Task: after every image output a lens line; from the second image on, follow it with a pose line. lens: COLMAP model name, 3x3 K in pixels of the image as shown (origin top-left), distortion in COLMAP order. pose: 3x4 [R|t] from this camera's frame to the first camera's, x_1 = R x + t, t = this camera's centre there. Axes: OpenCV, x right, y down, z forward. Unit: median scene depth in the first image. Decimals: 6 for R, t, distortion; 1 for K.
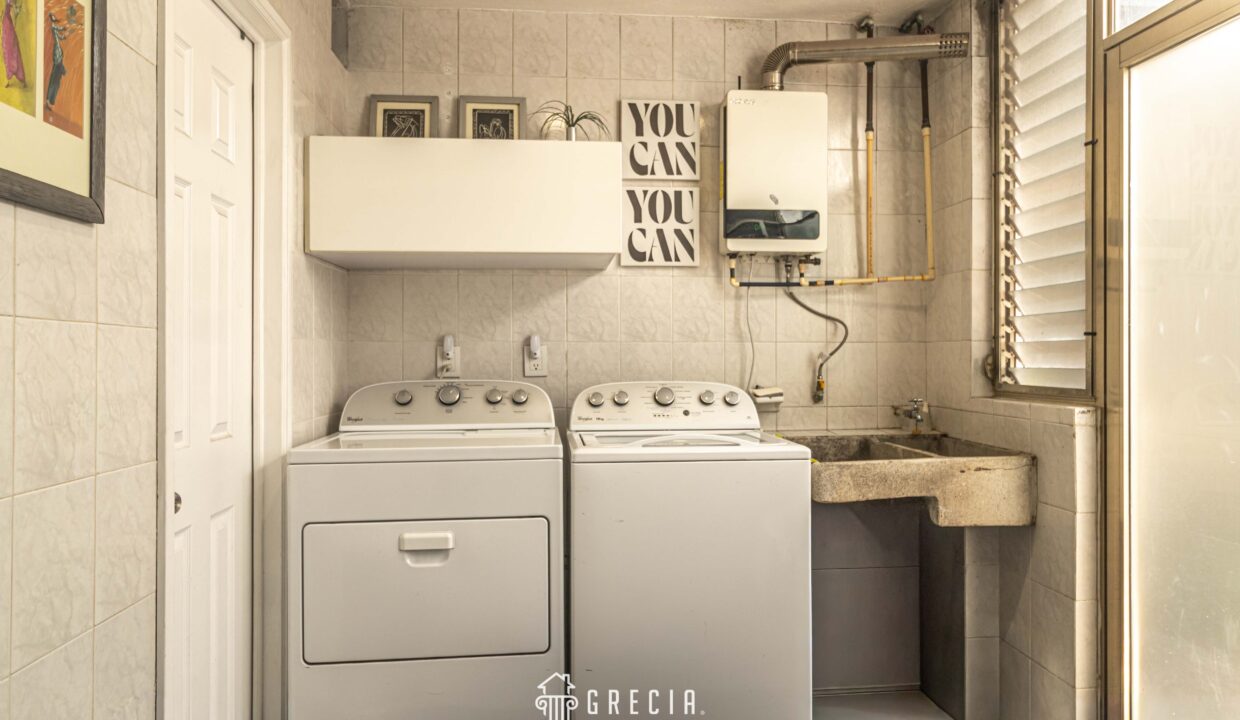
lens RADIAL K [[691.9, 0, 620.0], [0, 691.9, 360.0], [0, 0, 1]] dist [0.000388, 0.000041]
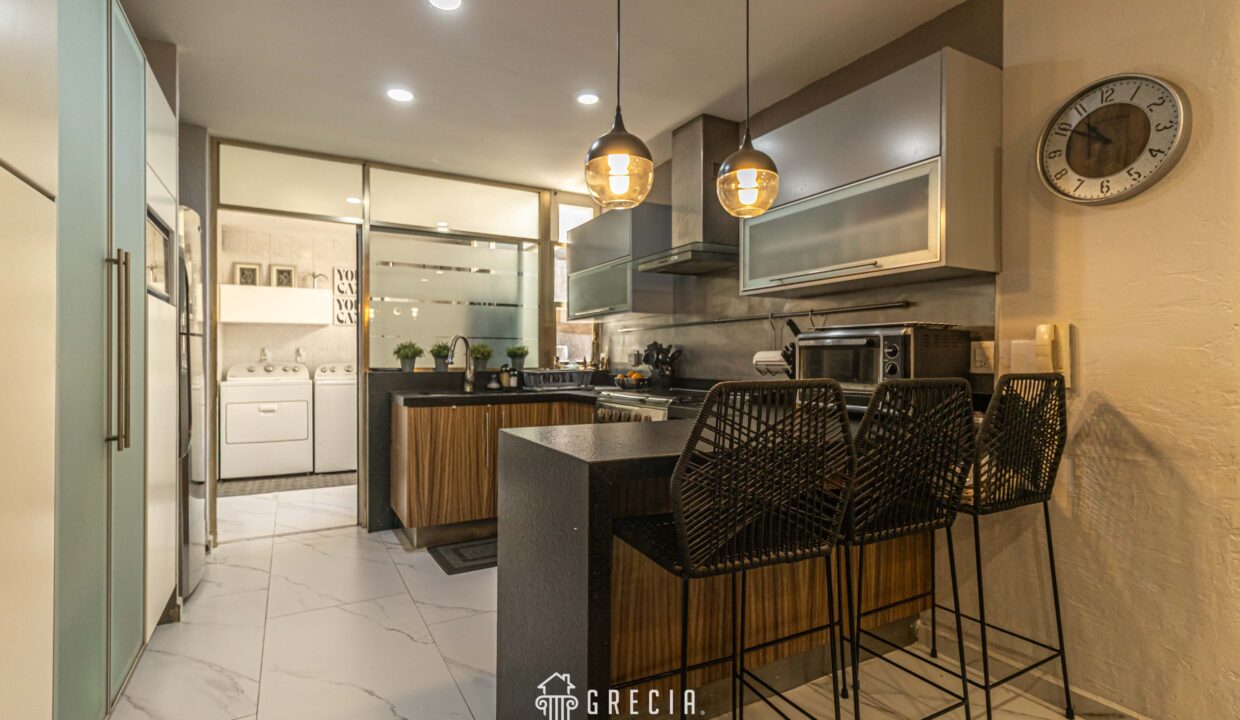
lens RADIAL K [[573.2, 0, 620.0], [0, 573.2, 360.0], [0, 0, 1]] dist [0.003163, 0.000626]
pose [[0.915365, 0.000713, 0.402625, 0.134380], [-0.001500, 0.999998, 0.001639, 0.008383], [-0.402623, -0.002104, 0.915364, -1.750014]]
